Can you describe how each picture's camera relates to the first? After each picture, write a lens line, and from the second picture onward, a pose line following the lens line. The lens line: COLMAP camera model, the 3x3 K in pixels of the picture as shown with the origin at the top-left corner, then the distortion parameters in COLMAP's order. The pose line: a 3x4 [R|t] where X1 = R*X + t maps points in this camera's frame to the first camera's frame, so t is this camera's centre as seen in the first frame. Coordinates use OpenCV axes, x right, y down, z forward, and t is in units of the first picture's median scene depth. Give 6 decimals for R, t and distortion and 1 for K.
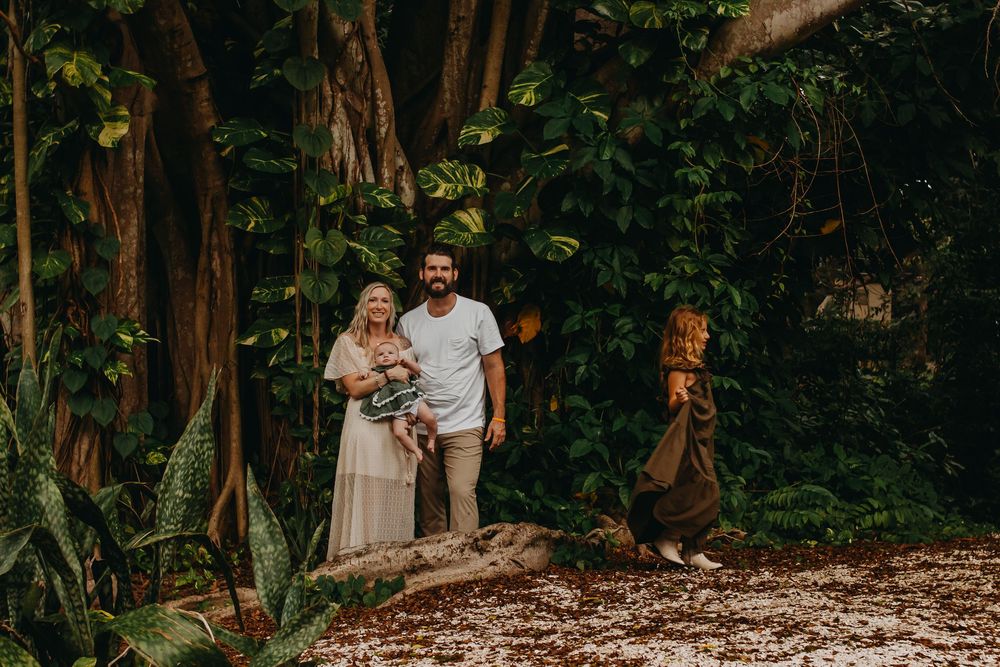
lens RADIAL K [[1607.5, 0, 500.0], [0, 1607.5, 333.5], [0, 0, 1]] dist [-0.131527, 0.059777]
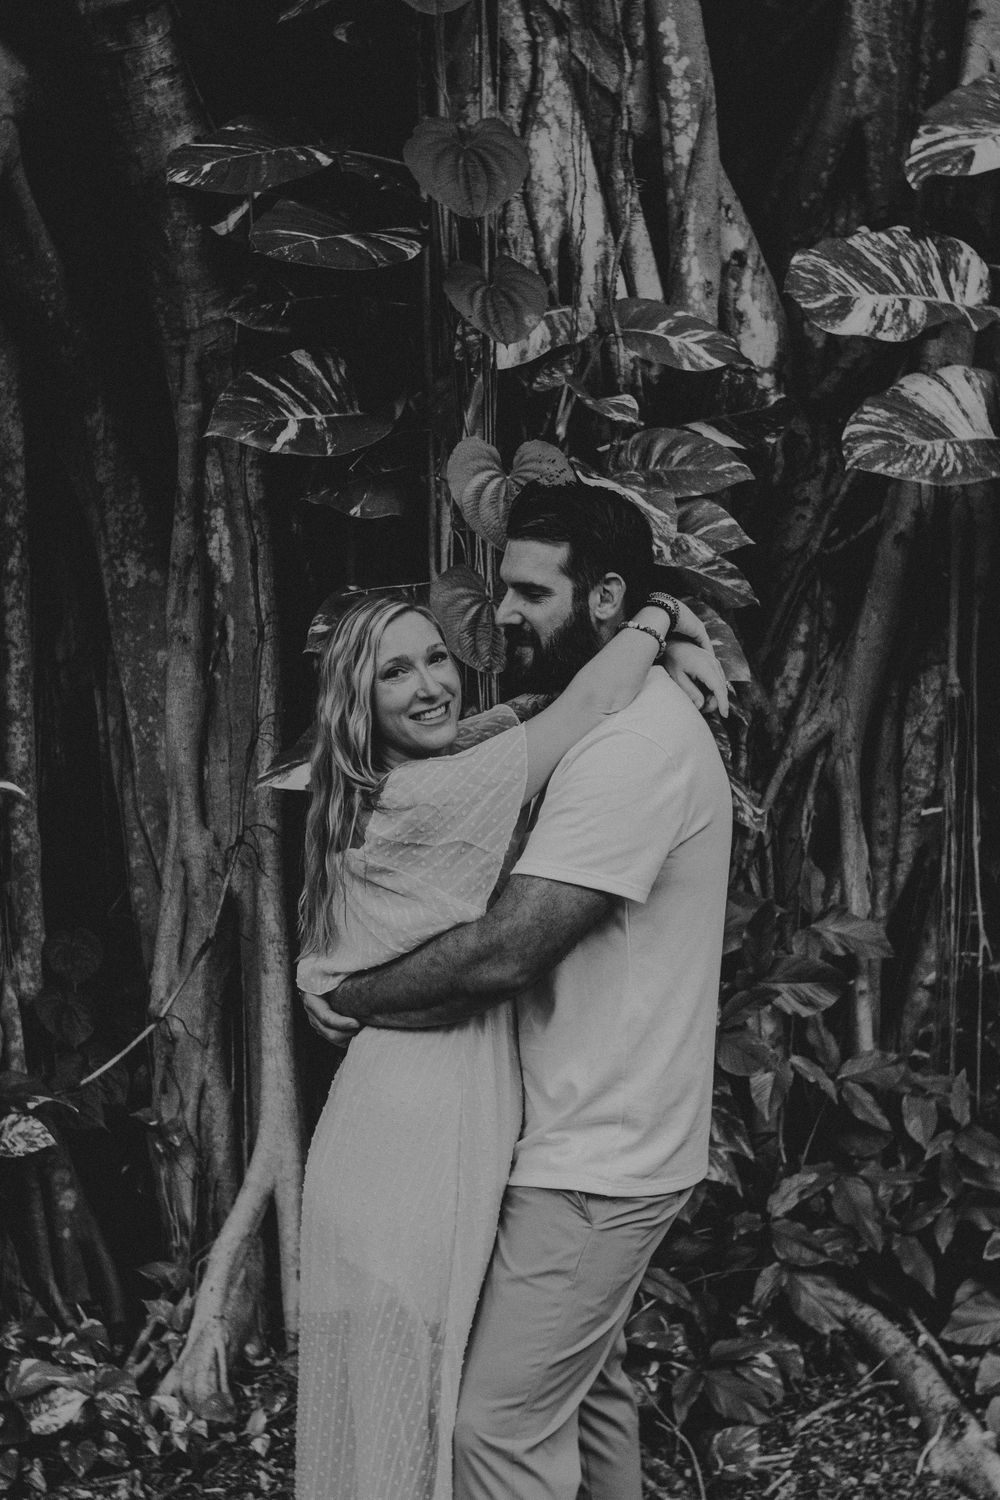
lens RADIAL K [[2411.3, 0, 500.0], [0, 2411.3, 750.0], [0, 0, 1]] dist [-0.131527, 0.059777]
pose [[0.988126, -0.006488, -0.153512, -0.034779], [0.017348, 0.997430, 0.069509, -0.034737], [0.152666, -0.071347, 0.985699, 0.490149]]
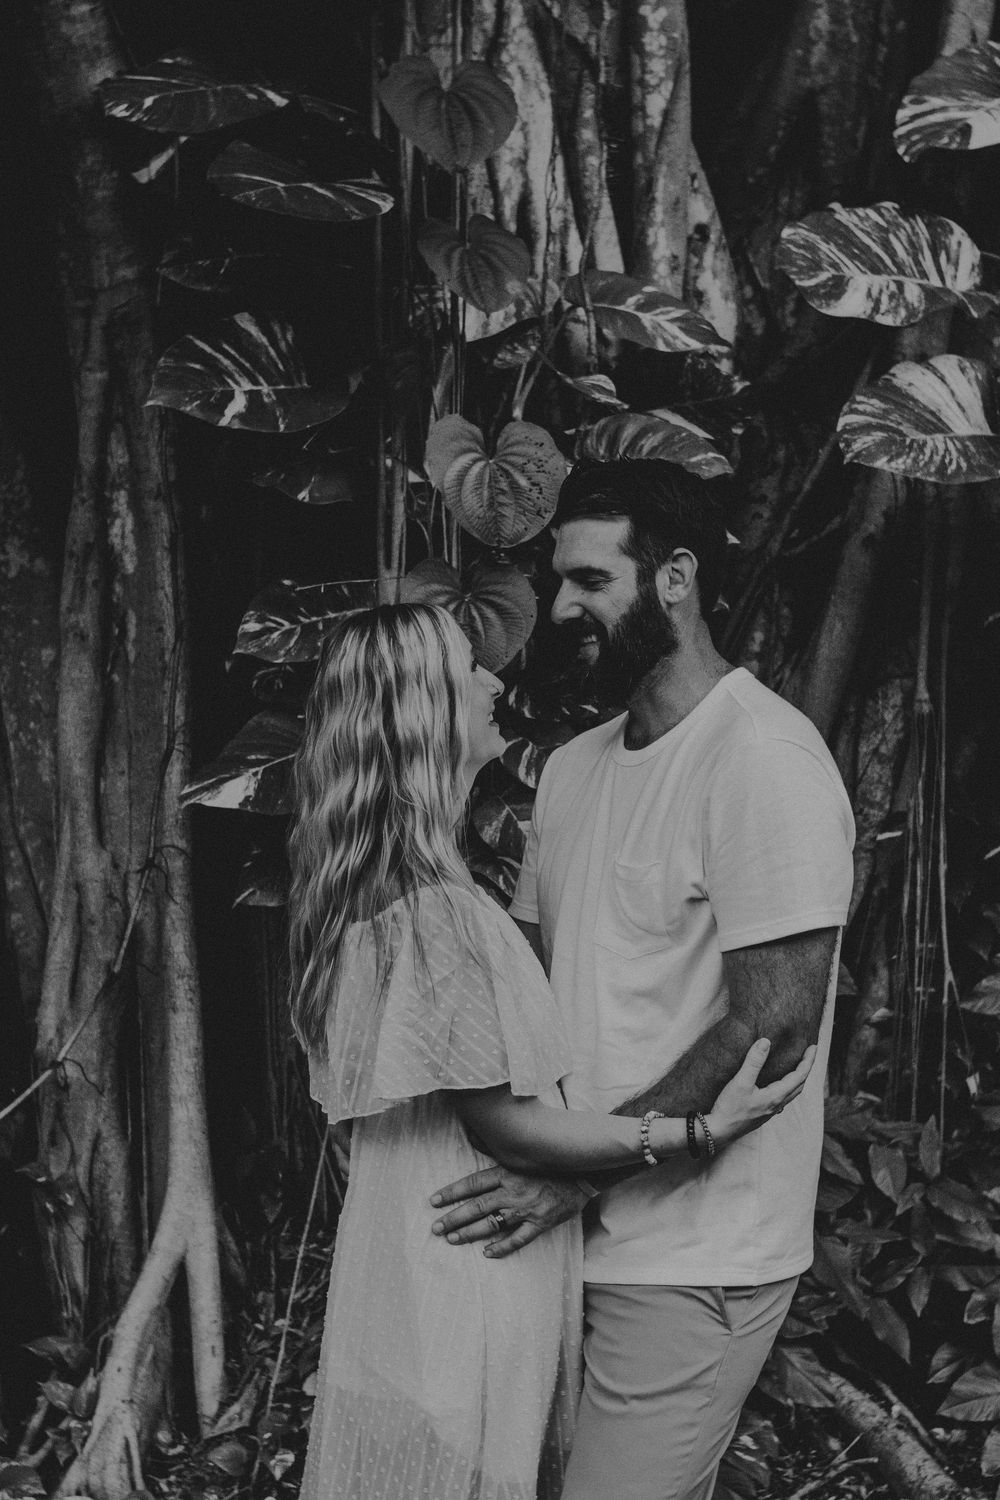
lens RADIAL K [[2414.3, 0, 500.5], [0, 2414.3, 738.3], [0, 0, 1]] dist [-0.124274, 0.024314]
pose [[0.999381, 0.005843, -0.034679, -0.087327], [-0.003642, 0.997993, 0.063221, -0.033584], [0.034979, -0.063056, 0.997397, 0.535035]]
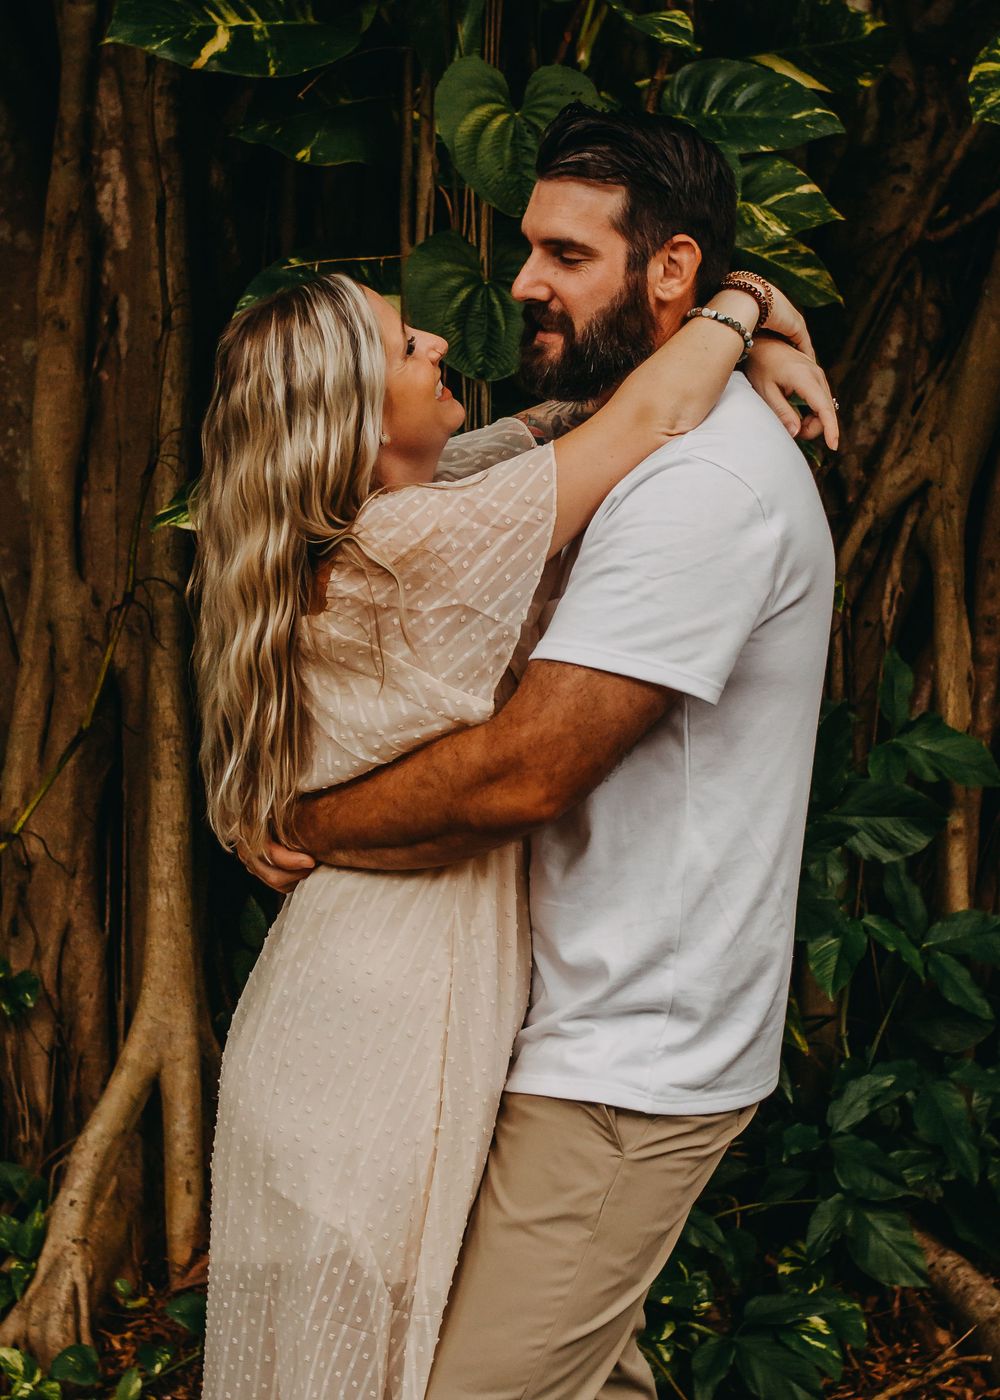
lens RADIAL K [[3035.1, 0, 454.9], [0, 3035.1, 584.3], [0, 0, 1]] dist [-0.117673, -0.098276]
pose [[0.988970, 0.032099, -0.144599, -0.048961], [-0.018026, 0.995062, 0.097606, -0.030477], [0.147018, -0.093922, 0.984665, 0.524471]]
